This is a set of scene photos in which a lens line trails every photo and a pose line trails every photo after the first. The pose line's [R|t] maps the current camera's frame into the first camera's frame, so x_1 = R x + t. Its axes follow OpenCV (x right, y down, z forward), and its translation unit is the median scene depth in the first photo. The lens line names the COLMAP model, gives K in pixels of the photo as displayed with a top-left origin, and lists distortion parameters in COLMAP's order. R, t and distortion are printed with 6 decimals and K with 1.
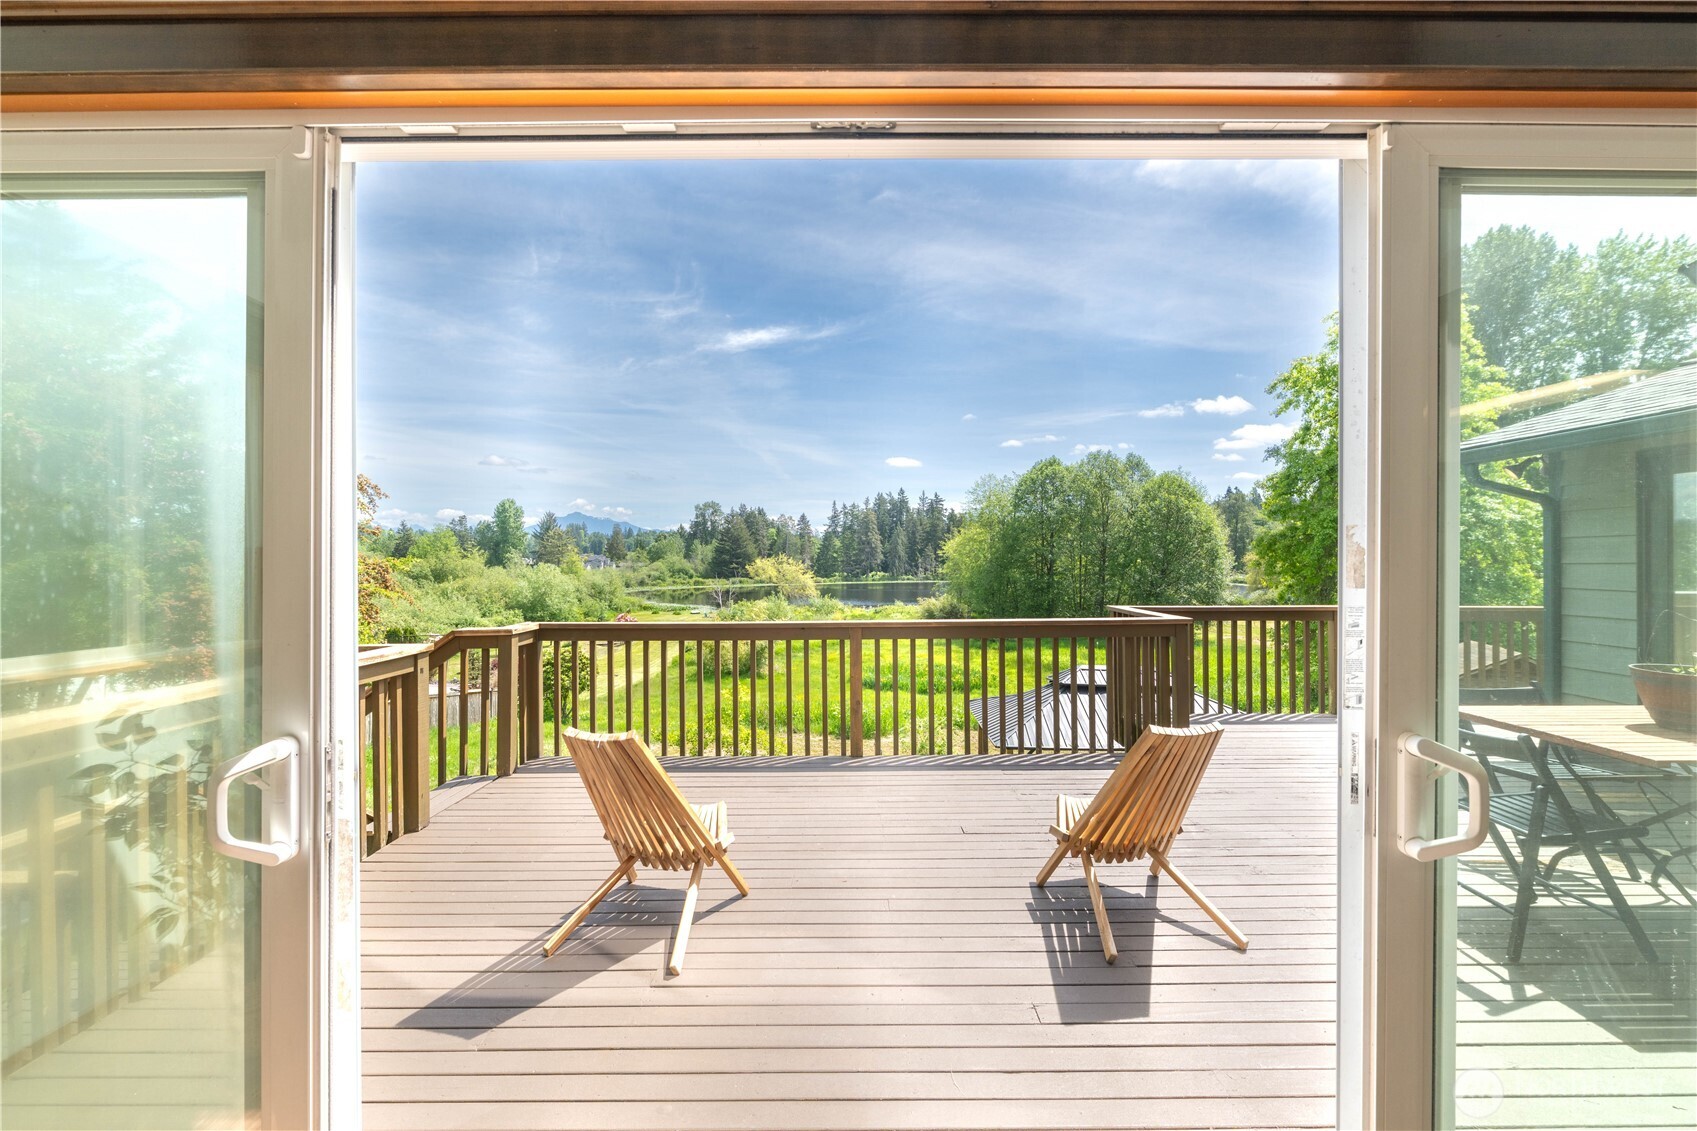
lens RADIAL K [[678.6, 0, 853.6], [0, 678.6, 561.7], [0, 0, 1]] dist [0.000863, -0.001547]
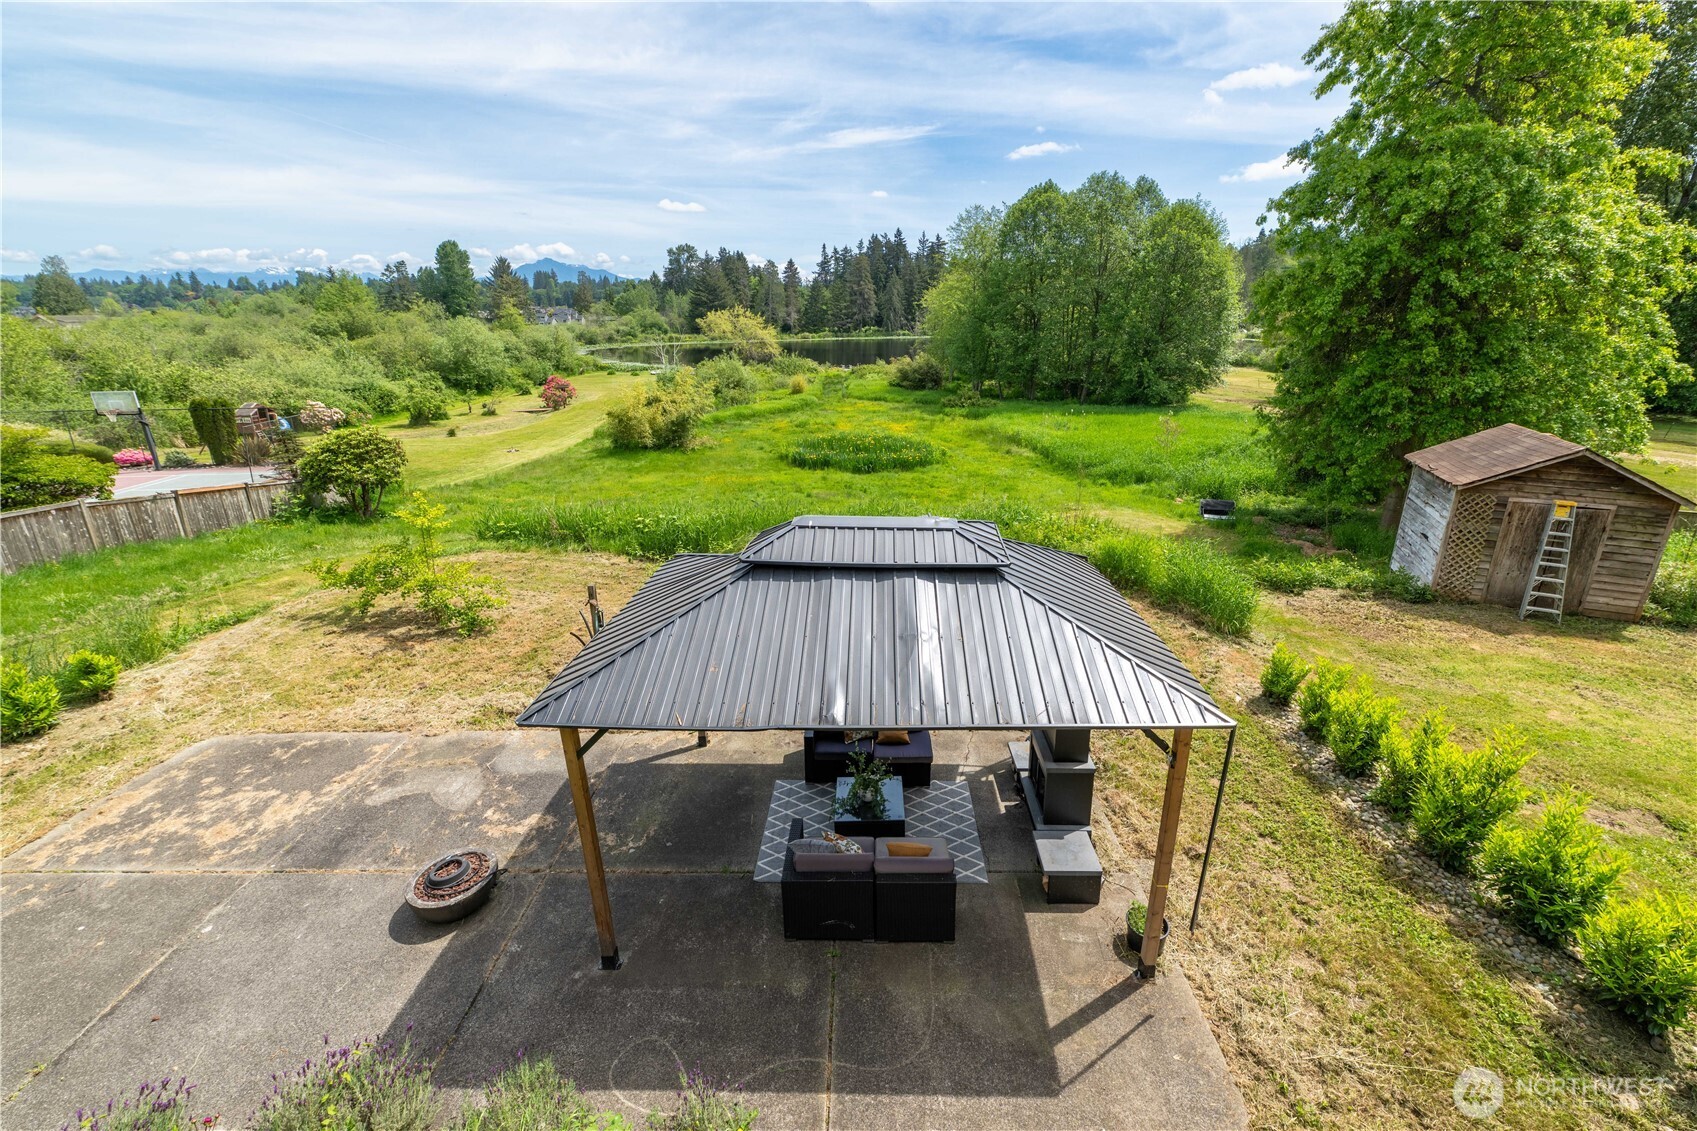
lens RADIAL K [[678.6, 0, 872.0], [0, 678.6, 531.1], [0, 0, 1]] dist [0.000863, -0.001547]
pose [[0.999895, -0.005358, 0.013462, 0.052611], [0.001024, 0.952910, 0.303250, 0.000876], [-0.014453, -0.303205, 0.952816, 0.069141]]
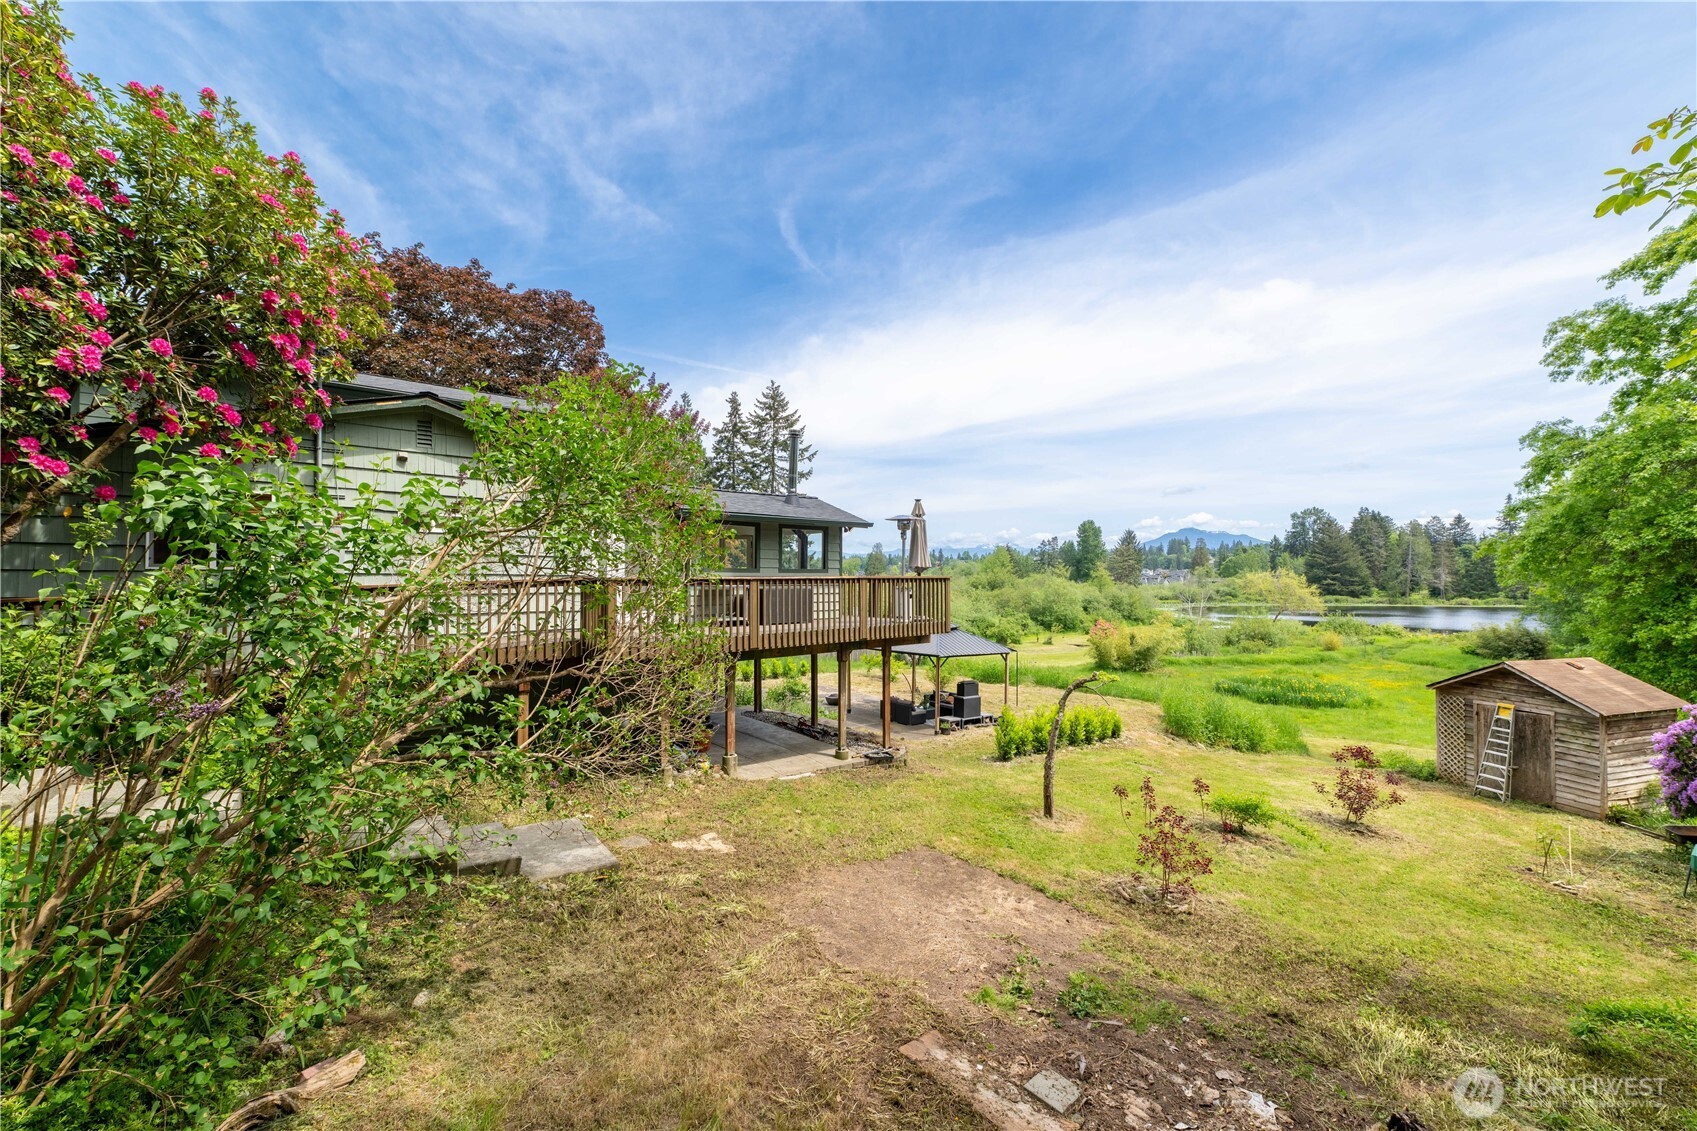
lens RADIAL K [[678.6, 0, 844.5], [0, 678.6, 576.2], [0, 0, 1]] dist [0.000863, -0.001547]
pose [[0.629120, 0.000306, -0.777308, 0.207798], [-0.002363, 0.999996, -0.001518, 0.003852], [0.777305, 0.002791, 0.629118, -0.035085]]
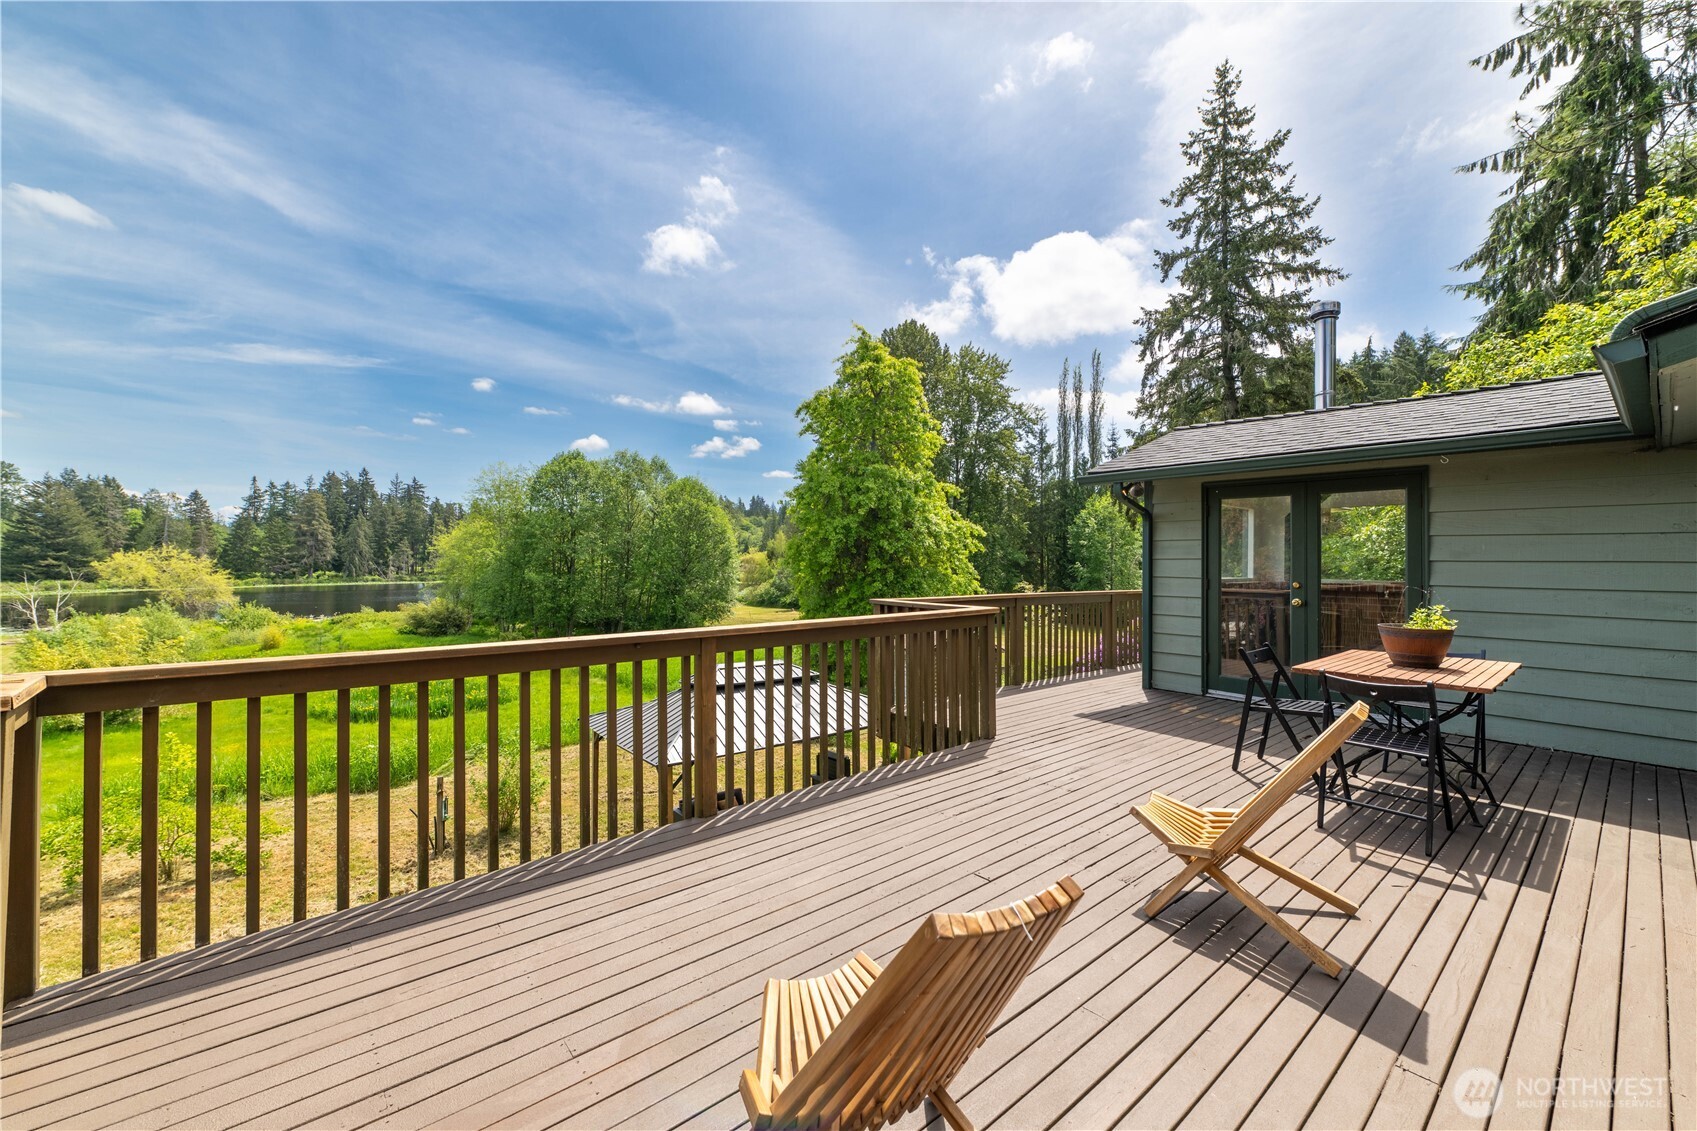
lens RADIAL K [[678.6, 0, 850.6], [0, 678.6, 557.8], [0, 0, 1]] dist [0.000863, -0.001547]
pose [[0.763714, 0.012171, 0.645440, -0.019570], [-0.008934, 0.999926, -0.008284, 0.001022], [-0.645493, 0.000560, 0.763766, 0.019612]]
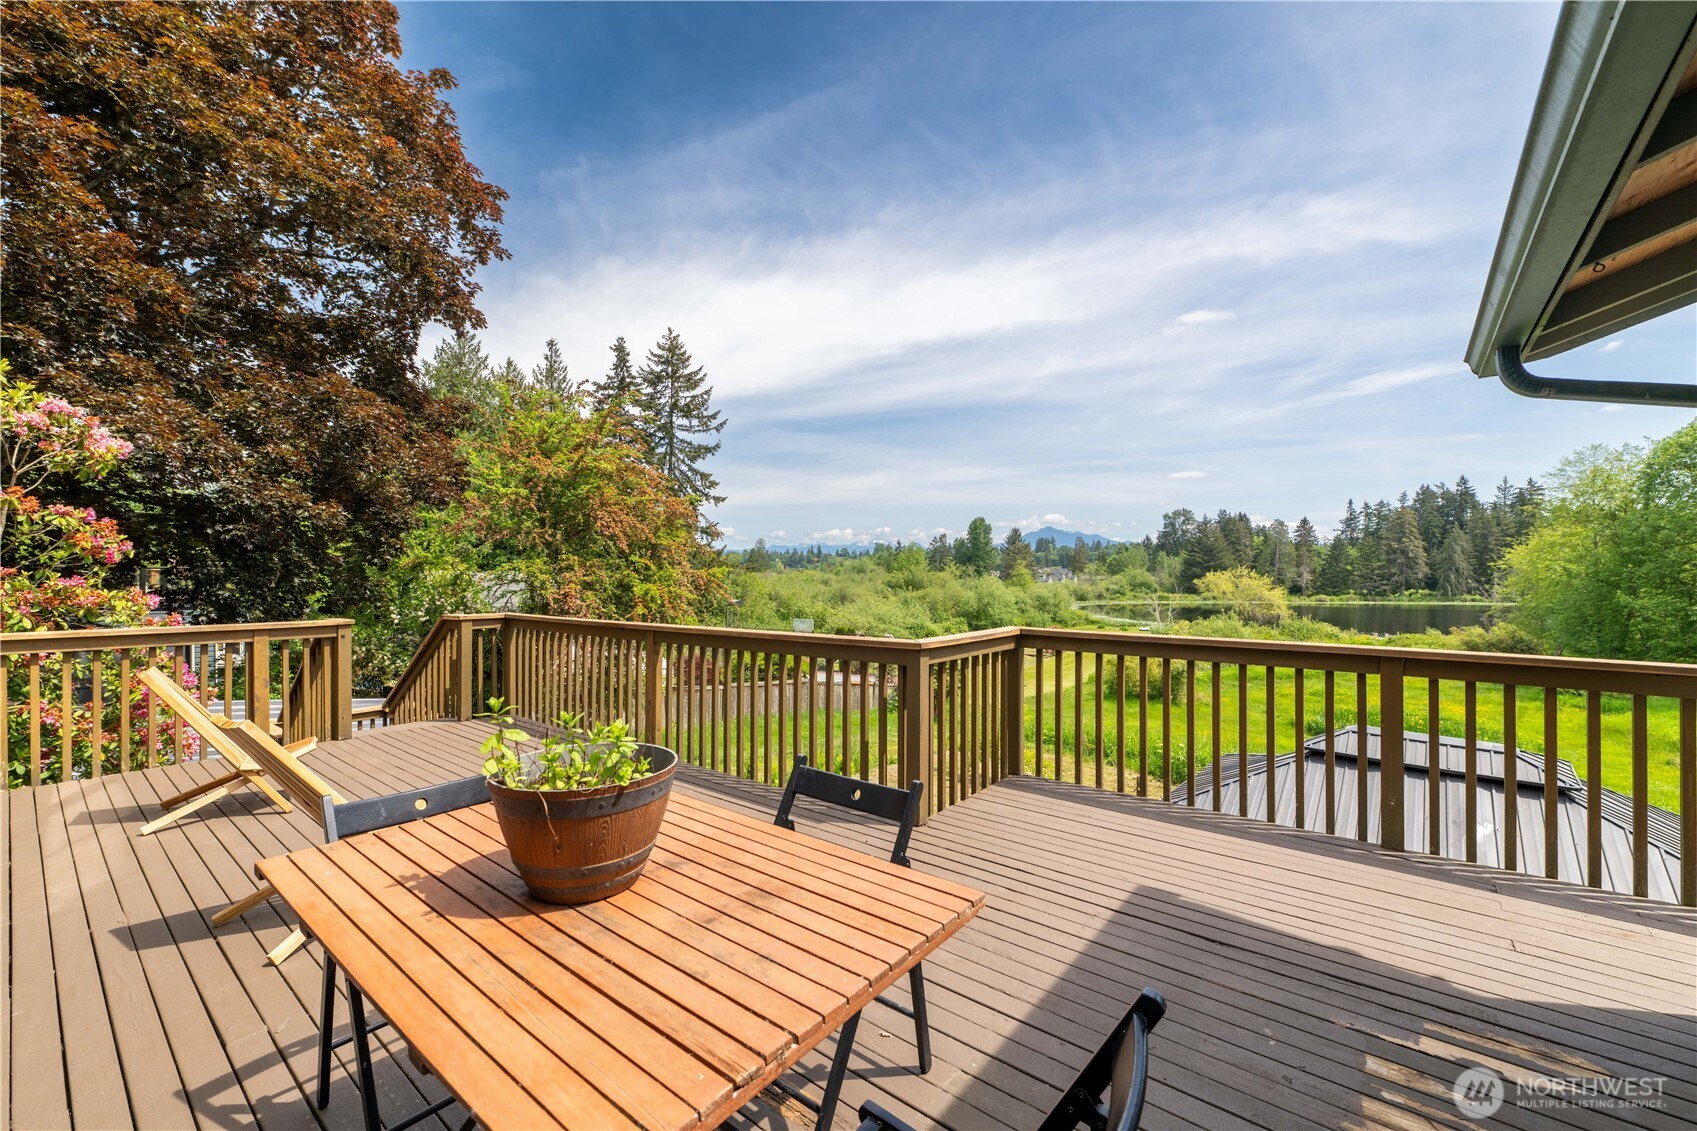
lens RADIAL K [[678.6, 0, 850.7], [0, 678.6, 577.3], [0, 0, 1]] dist [0.000863, -0.001547]
pose [[0.775455, 0.005967, -0.631375, 0.050832], [-0.003704, 0.999981, 0.004900, 0.000450], [0.631392, -0.001461, 0.775463, 0.021614]]
